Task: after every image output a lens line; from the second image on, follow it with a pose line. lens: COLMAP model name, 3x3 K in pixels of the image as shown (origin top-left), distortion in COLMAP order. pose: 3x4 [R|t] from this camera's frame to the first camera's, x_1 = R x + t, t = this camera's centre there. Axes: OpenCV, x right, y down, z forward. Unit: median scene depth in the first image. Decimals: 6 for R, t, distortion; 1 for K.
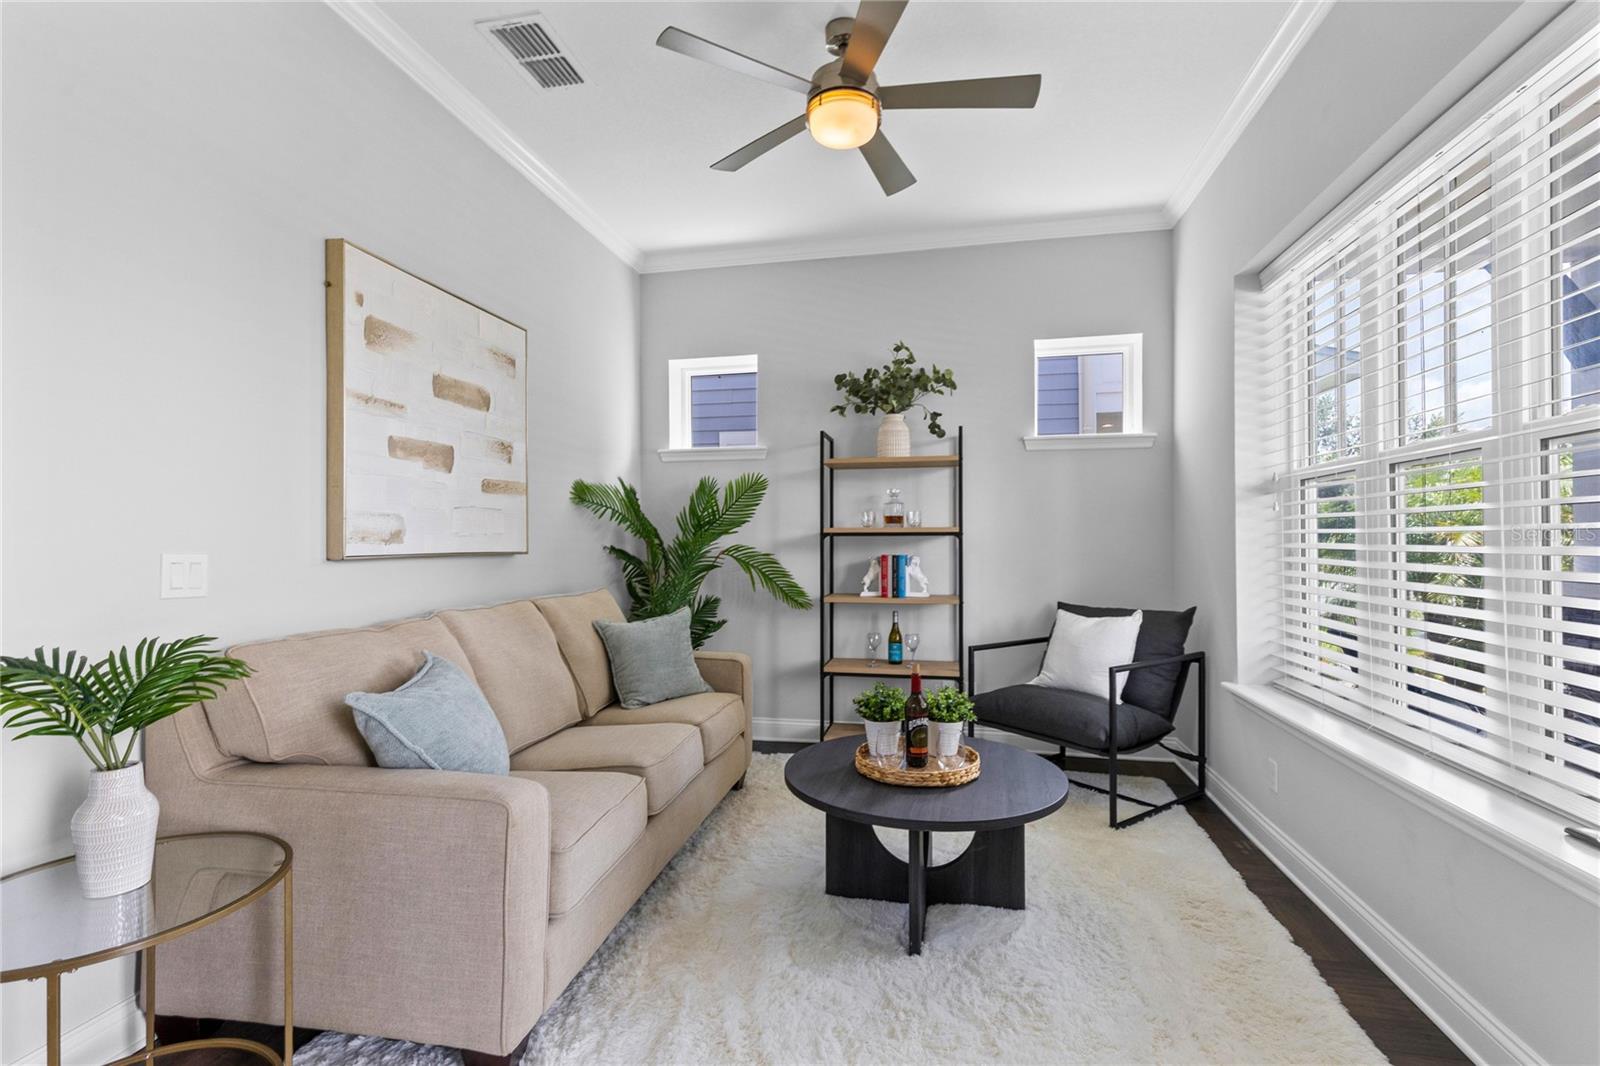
lens RADIAL K [[732.4, 0, 801.8], [0, 732.4, 537.1], [0, 0, 1]] dist [0.001881, 0.002019]
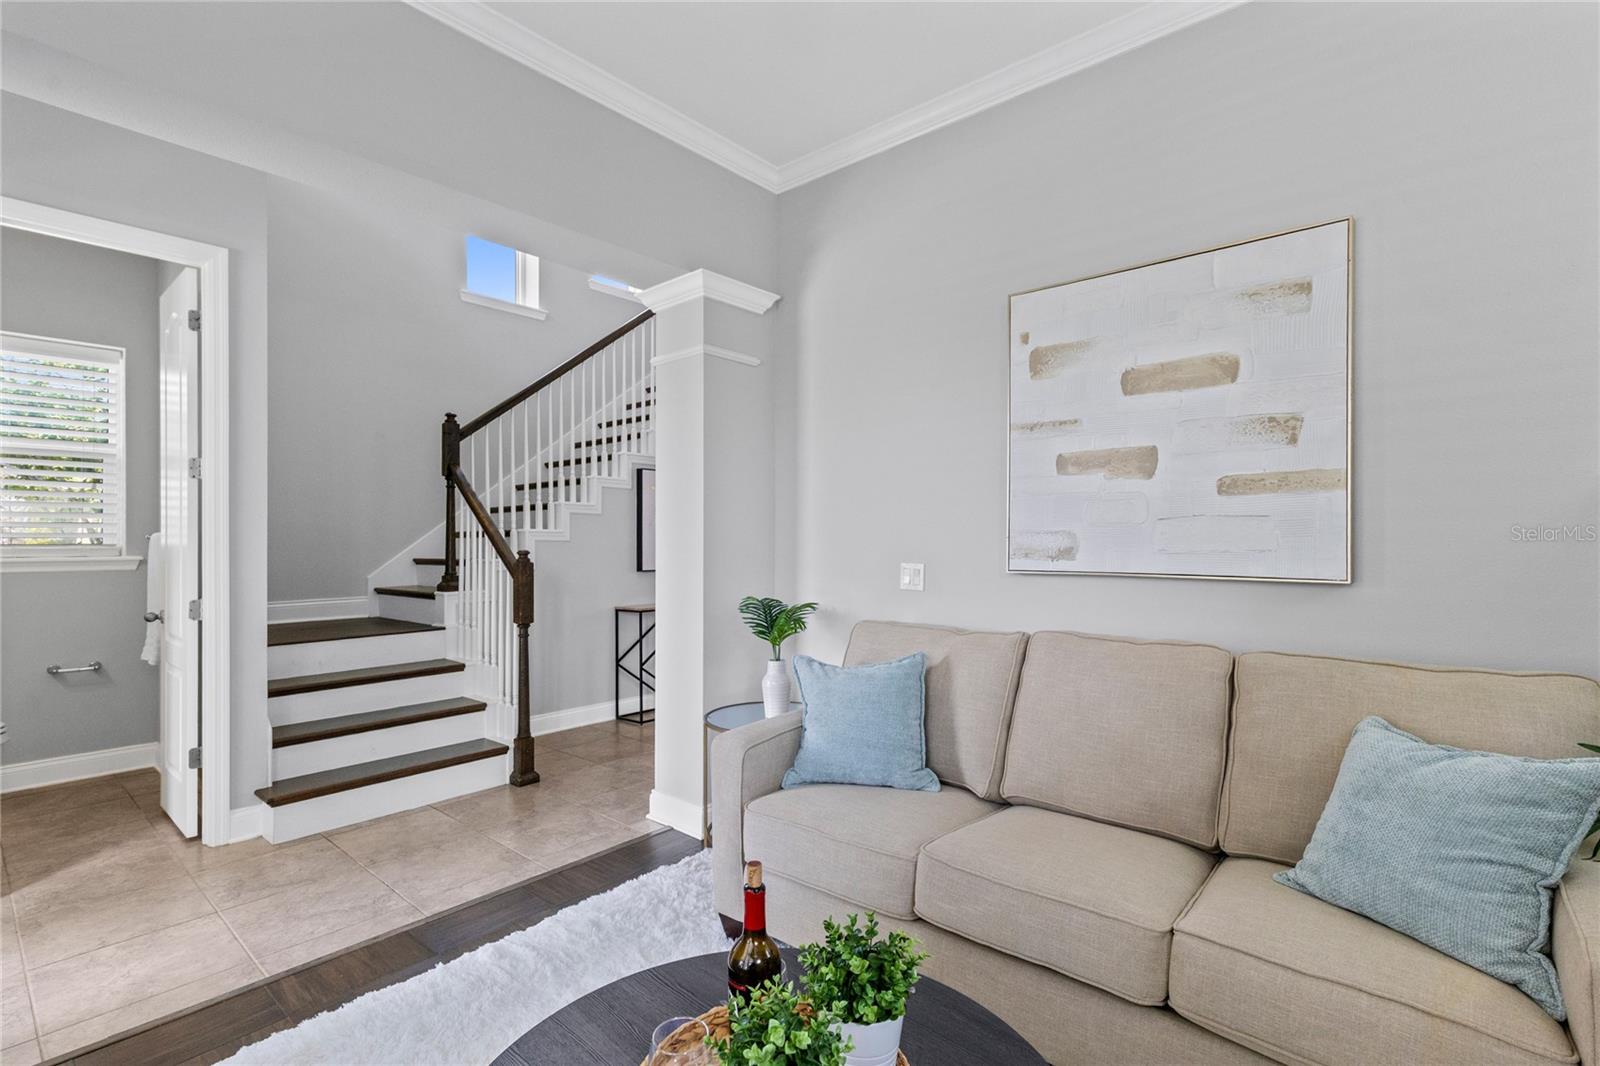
lens RADIAL K [[732.4, 0, 798.7], [0, 732.4, 540.2], [0, 0, 1]] dist [0.001881, 0.002019]
pose [[-0.485138, -0.001165, -0.874437, 0.451717], [0.004099, 0.999985, -0.003607, -0.015093], [0.874428, -0.005334, -0.485126, 1.056912]]
